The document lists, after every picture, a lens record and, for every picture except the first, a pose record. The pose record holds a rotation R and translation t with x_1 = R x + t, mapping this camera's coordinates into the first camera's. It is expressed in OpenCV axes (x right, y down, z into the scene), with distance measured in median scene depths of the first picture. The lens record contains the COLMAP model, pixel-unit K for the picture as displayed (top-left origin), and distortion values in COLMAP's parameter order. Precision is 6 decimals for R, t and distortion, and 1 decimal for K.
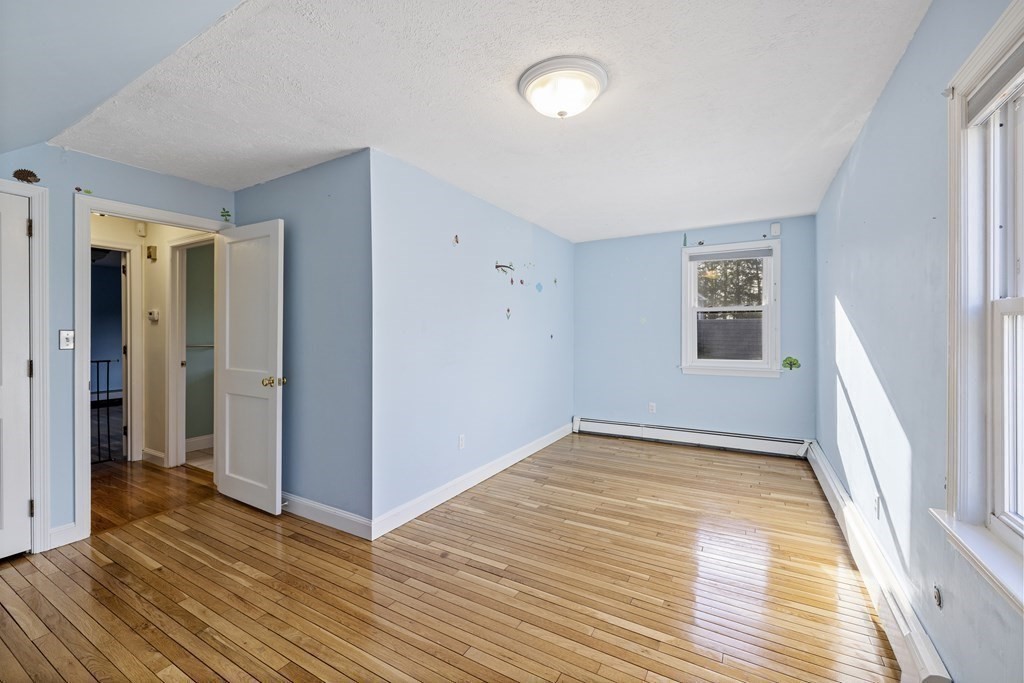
lens RADIAL K [[426.2, 0, 505.2], [0, 426.2, 335.9], [0, 0, 1]] dist [-0.001595, 0.000016]
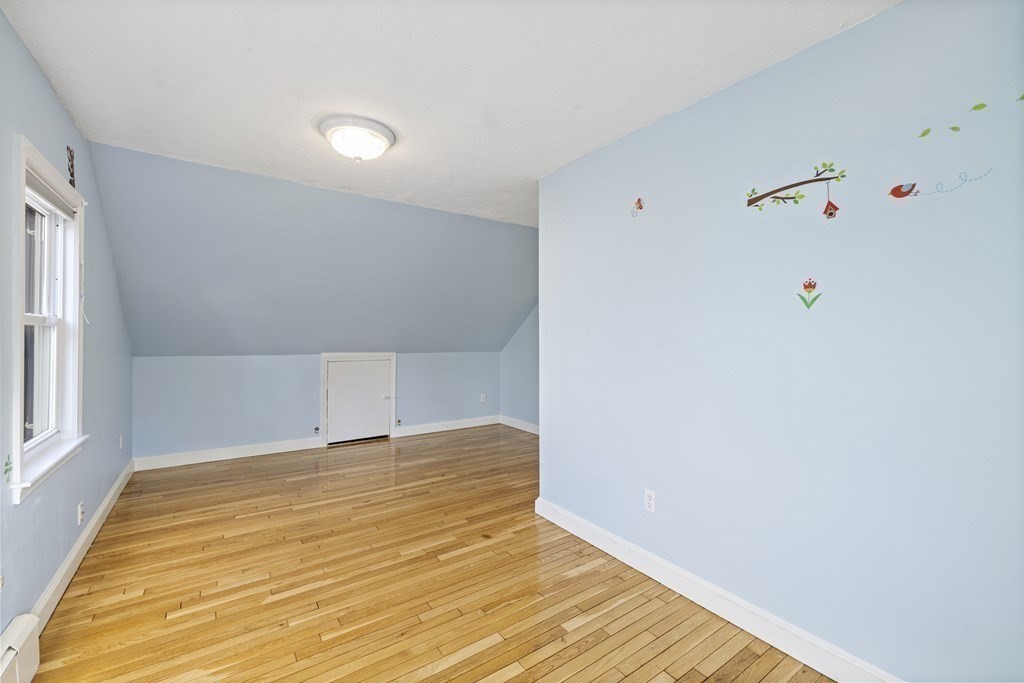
lens RADIAL K [[426.2, 0, 506.5], [0, 426.2, 337.2], [0, 0, 1]] dist [-0.001595, 0.000016]
pose [[-0.424157, 0.002828, -0.905584, 0.794920], [-0.013497, 0.999864, 0.009443, -0.015817], [0.905488, 0.016228, -0.424061, 1.428125]]
